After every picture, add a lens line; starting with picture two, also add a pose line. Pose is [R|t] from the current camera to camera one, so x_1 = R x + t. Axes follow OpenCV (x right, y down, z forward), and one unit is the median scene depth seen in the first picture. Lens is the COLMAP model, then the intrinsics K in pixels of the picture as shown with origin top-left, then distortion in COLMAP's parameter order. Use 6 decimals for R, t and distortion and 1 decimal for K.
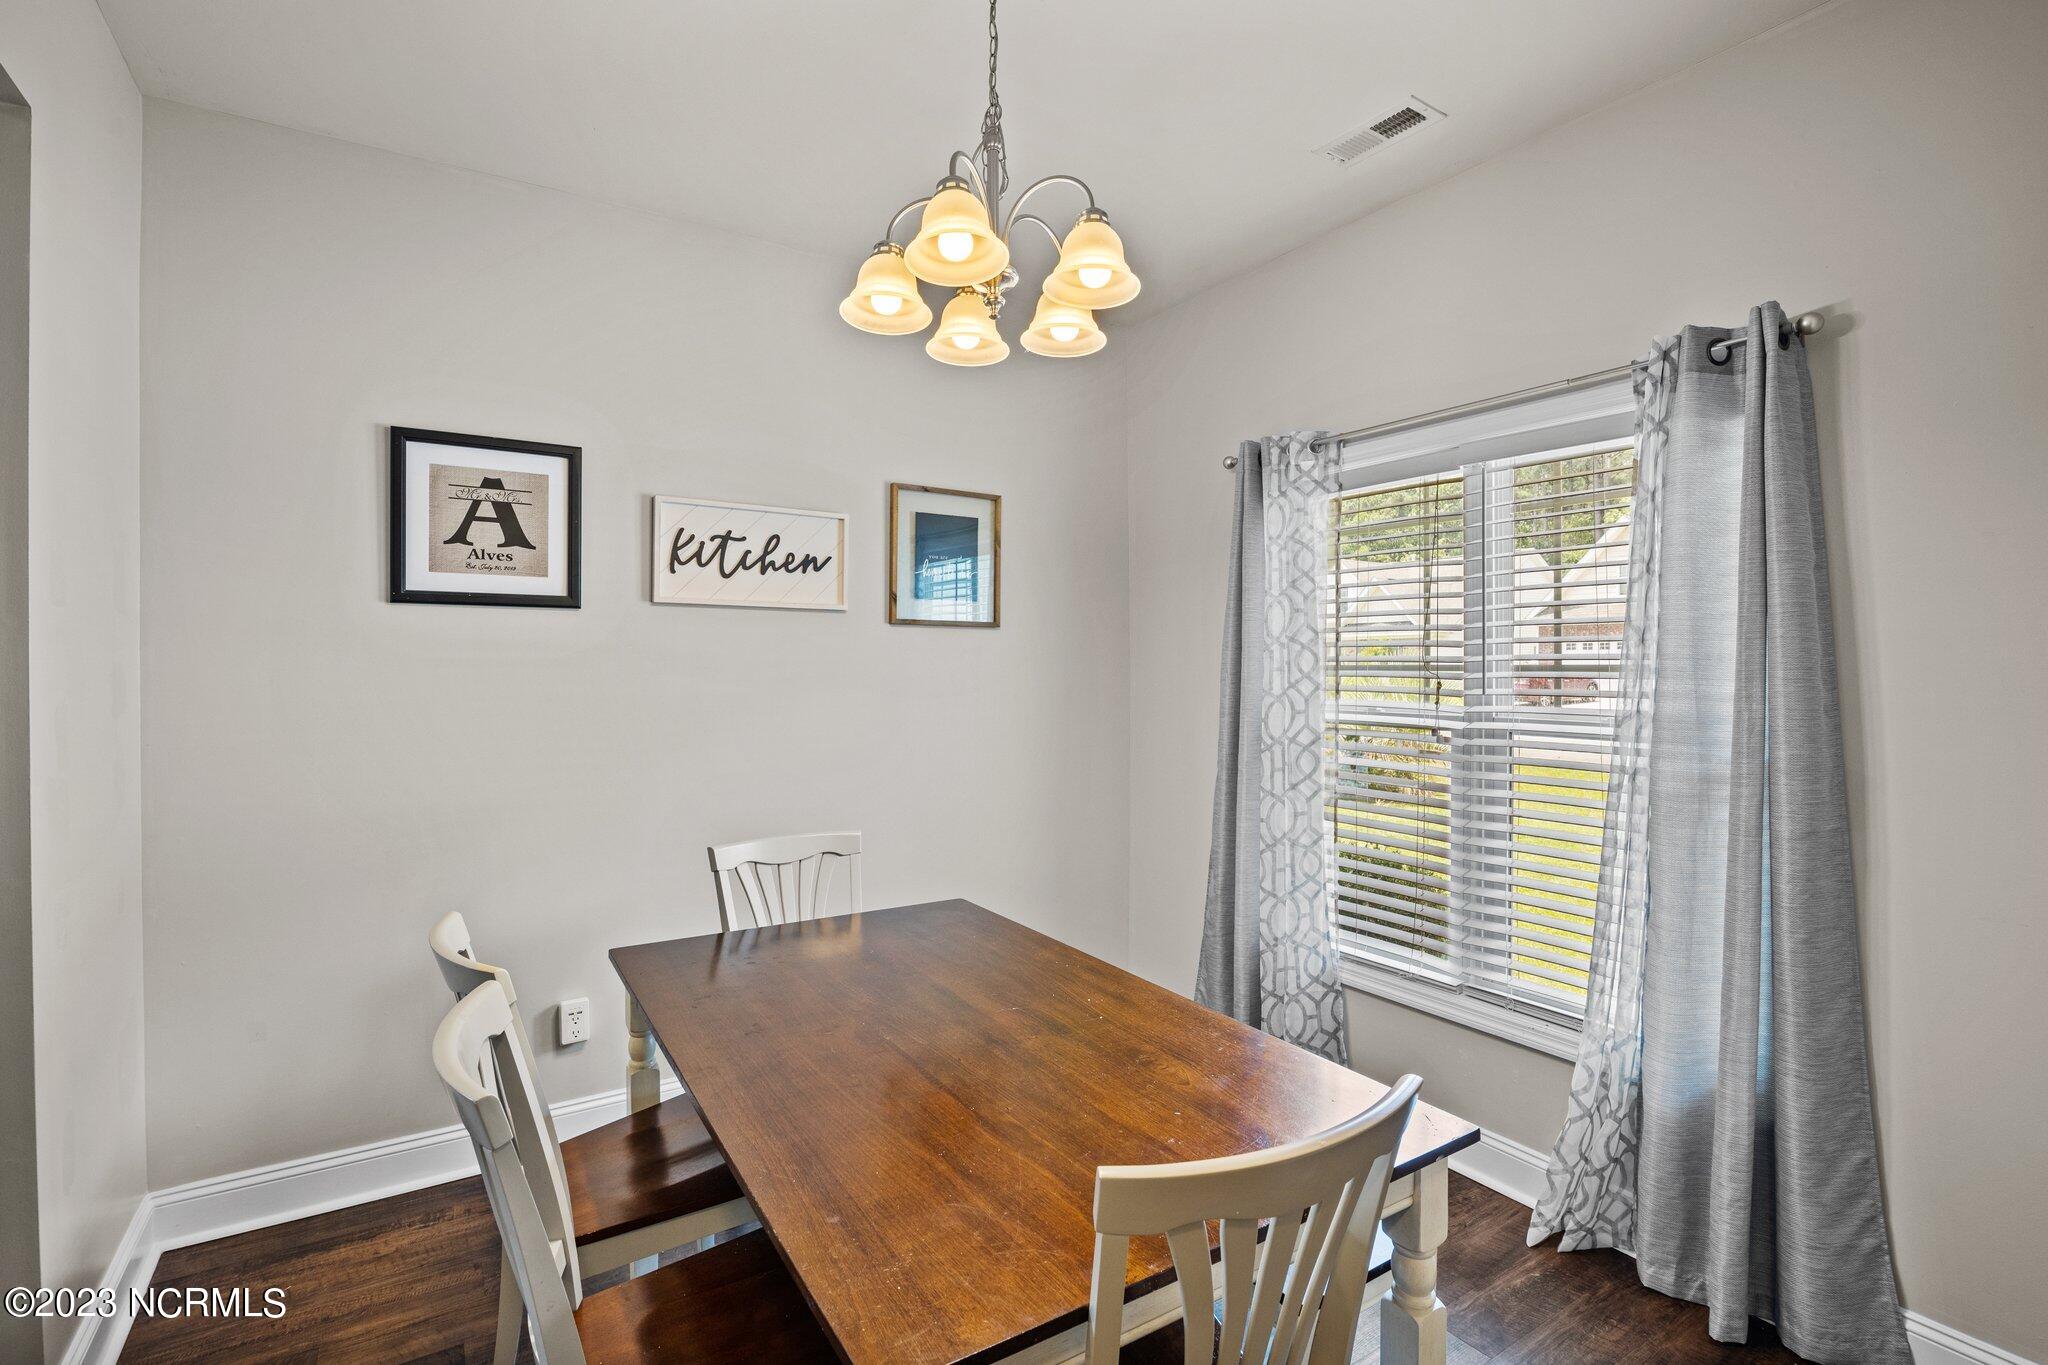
lens RADIAL K [[942.7, 0, 1019.9], [0, 942.7, 672.7], [0, 0, 1]] dist [-0.018219, 0.000182]
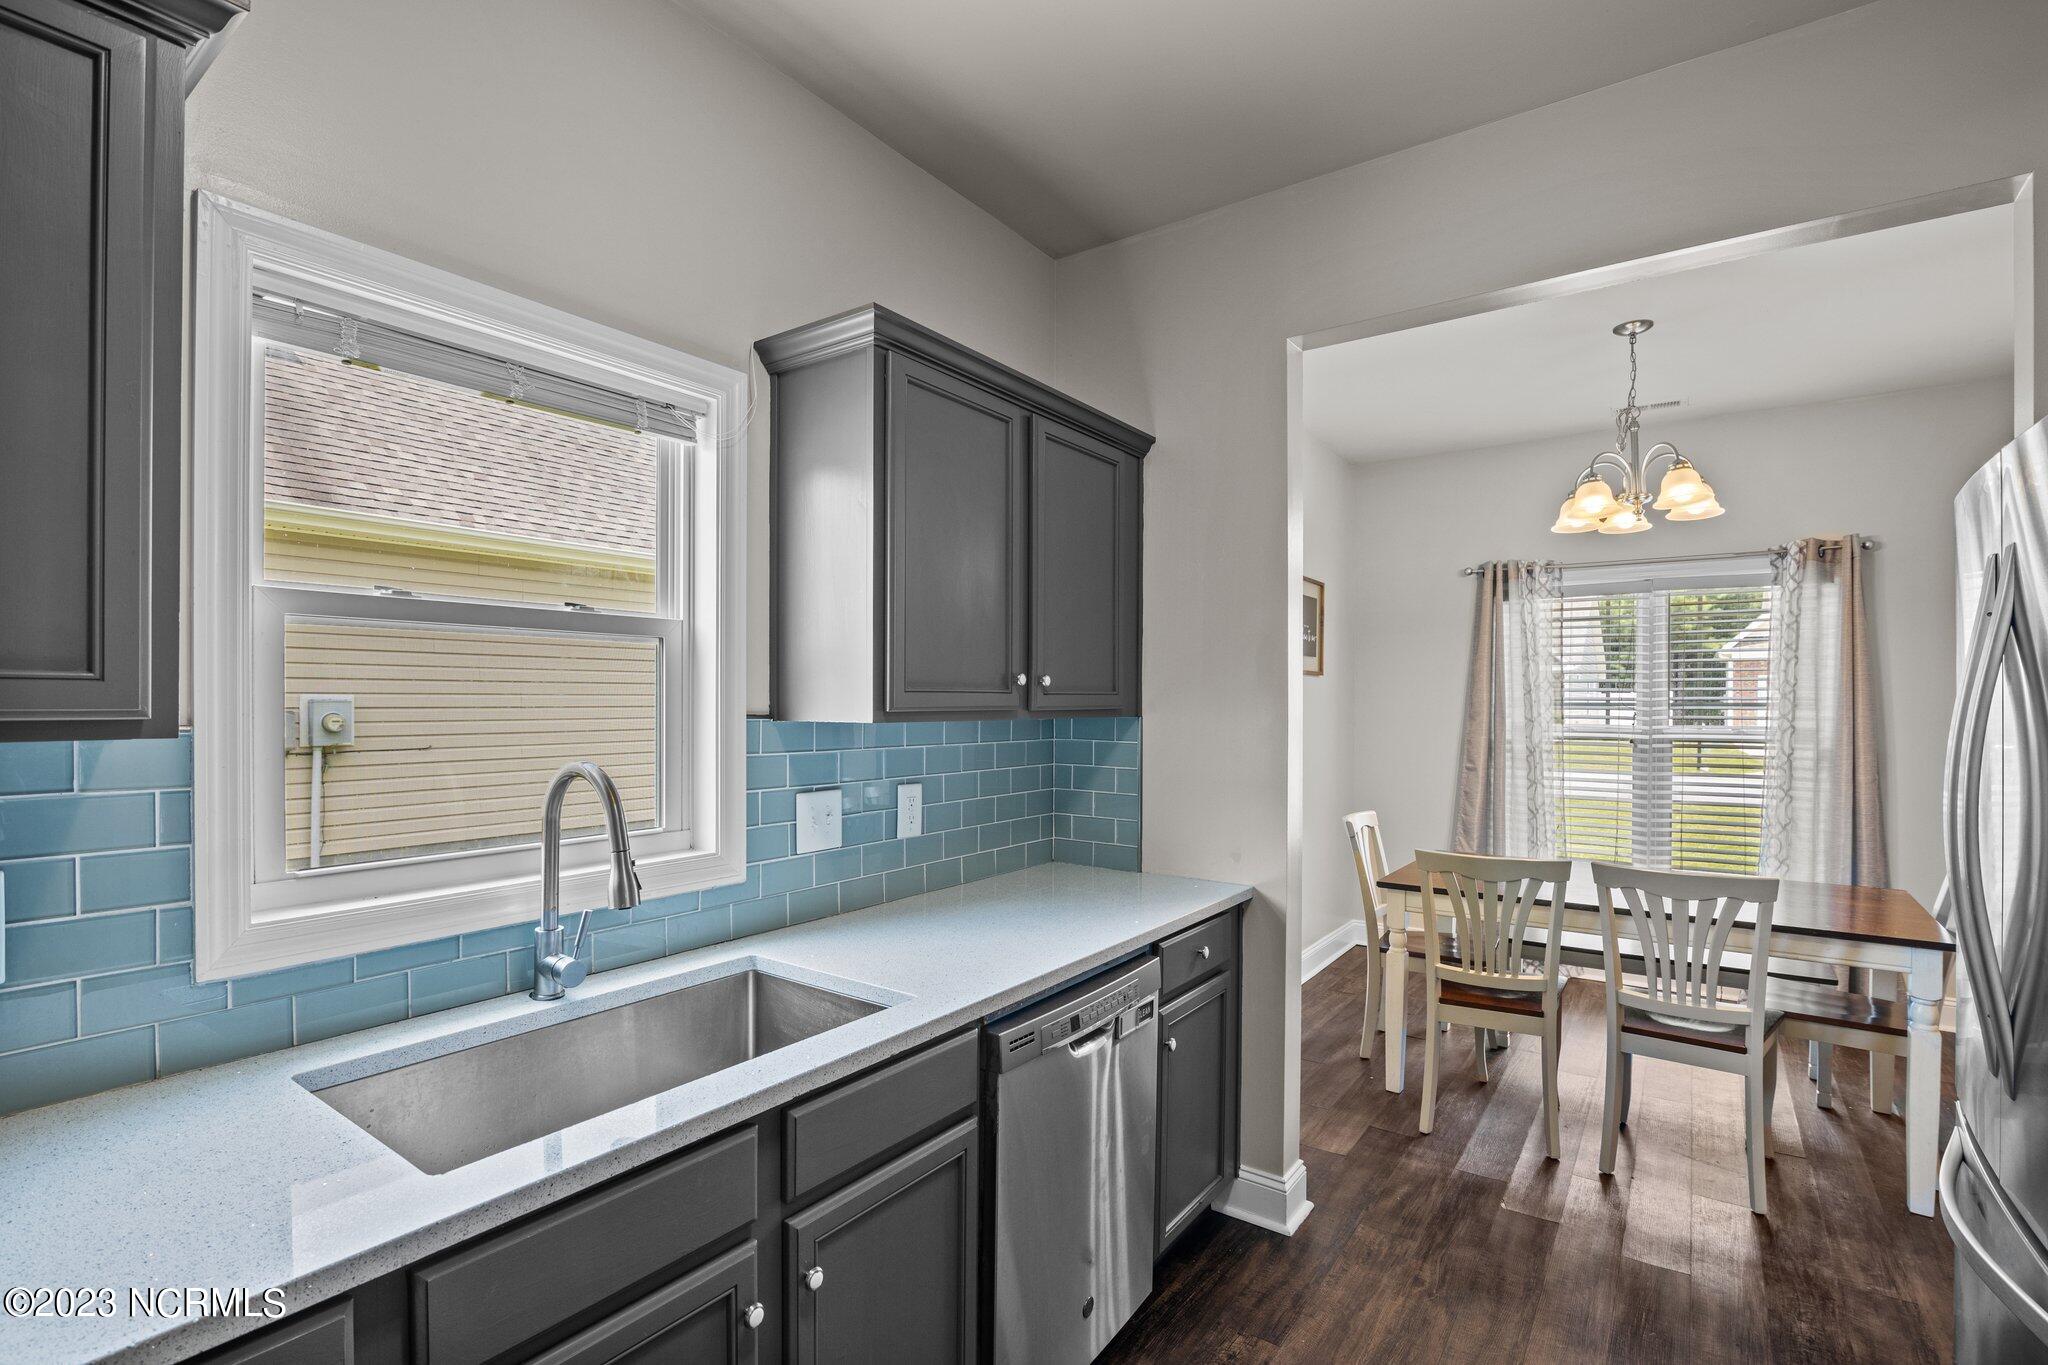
lens RADIAL K [[942.7, 0, 1021.0], [0, 942.7, 697.0], [0, 0, 1]] dist [-0.018219, 0.000182]
pose [[0.933998, 0.006439, 0.357219, -1.474960], [-0.001082, 0.999884, -0.015194, 0.011006], [-0.357275, 0.013805, 0.933897, -0.258176]]
